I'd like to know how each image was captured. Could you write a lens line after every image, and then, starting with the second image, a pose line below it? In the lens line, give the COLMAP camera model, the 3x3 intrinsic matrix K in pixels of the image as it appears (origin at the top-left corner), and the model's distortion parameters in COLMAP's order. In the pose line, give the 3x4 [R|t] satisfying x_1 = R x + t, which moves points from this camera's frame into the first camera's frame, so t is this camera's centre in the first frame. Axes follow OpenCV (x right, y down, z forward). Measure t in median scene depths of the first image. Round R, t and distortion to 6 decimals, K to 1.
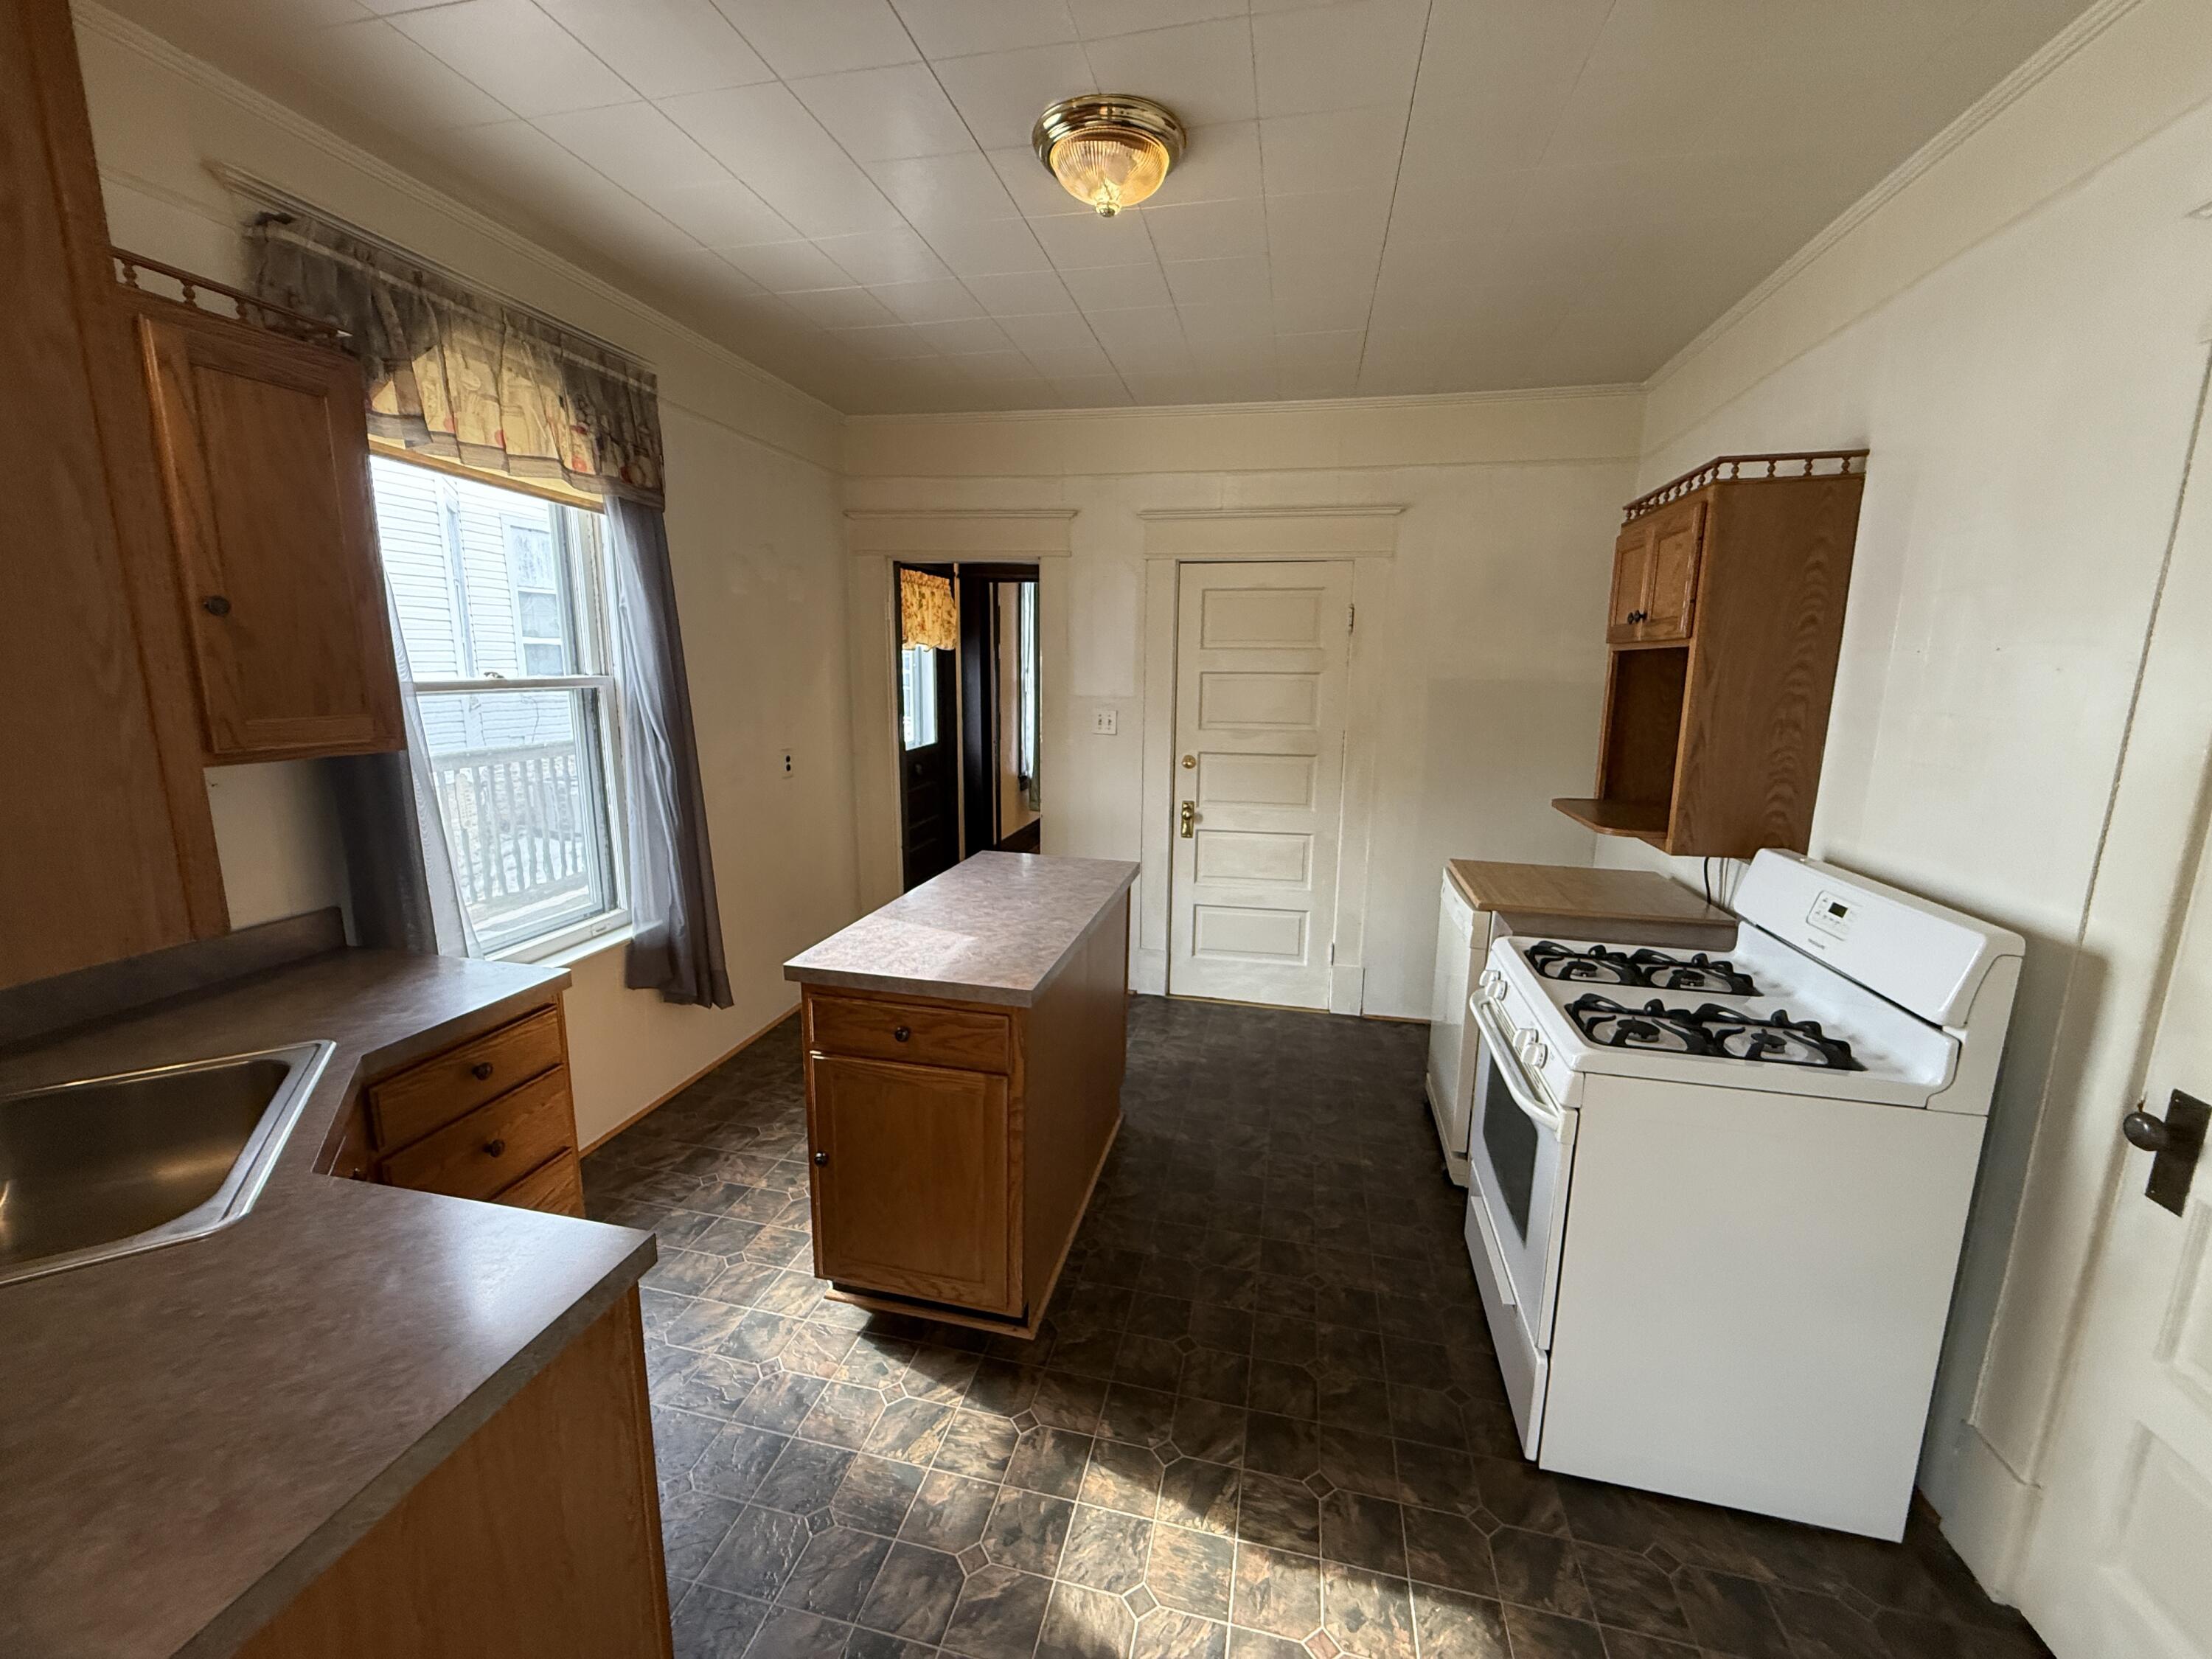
lens RADIAL K [[876.1, 0, 1101.2], [0, 876.1, 825.5], [0, 0, 1]] dist [-0.003147, -0.000174]
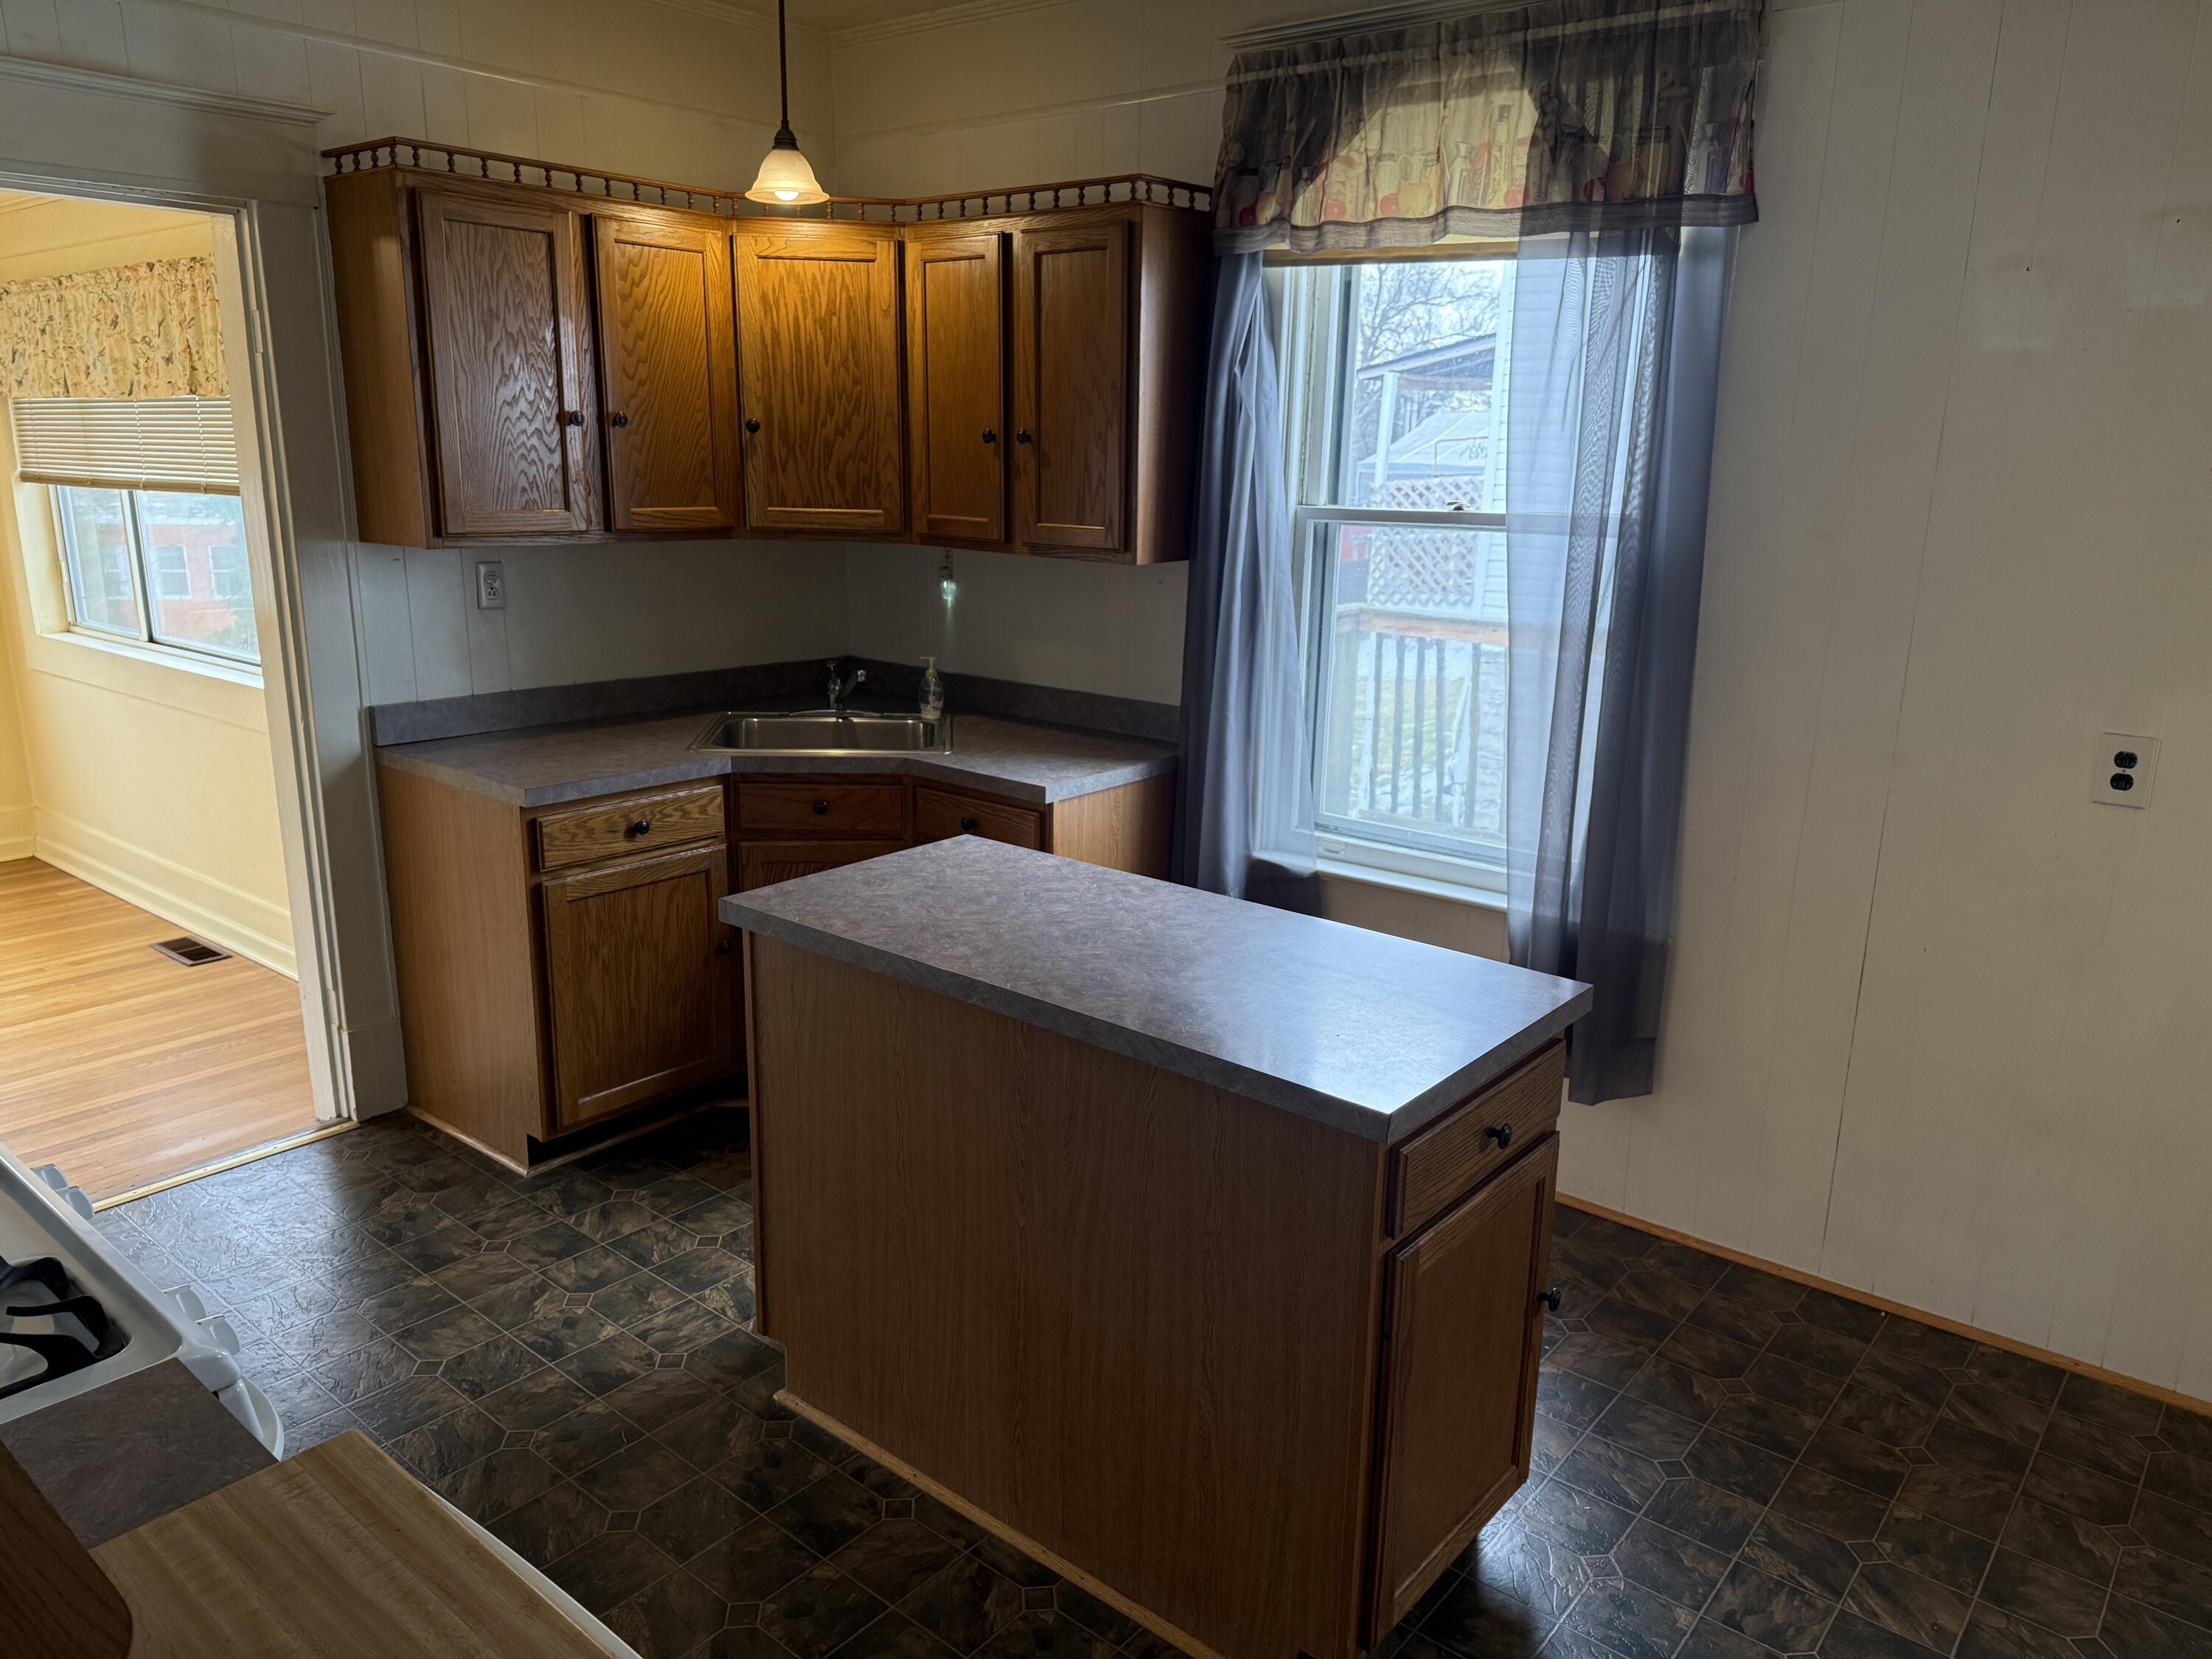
lens RADIAL K [[1563.1, 0, 1102.6], [0, 1563.1, 825.8], [0, 0, 1]] dist [0.066770, -0.018151]
pose [[-0.443845, 0.197442, -0.874081, 0.798738], [-0.191337, 0.932049, 0.307694, -0.301814], [0.875438, 0.303812, -0.375907, 1.455218]]
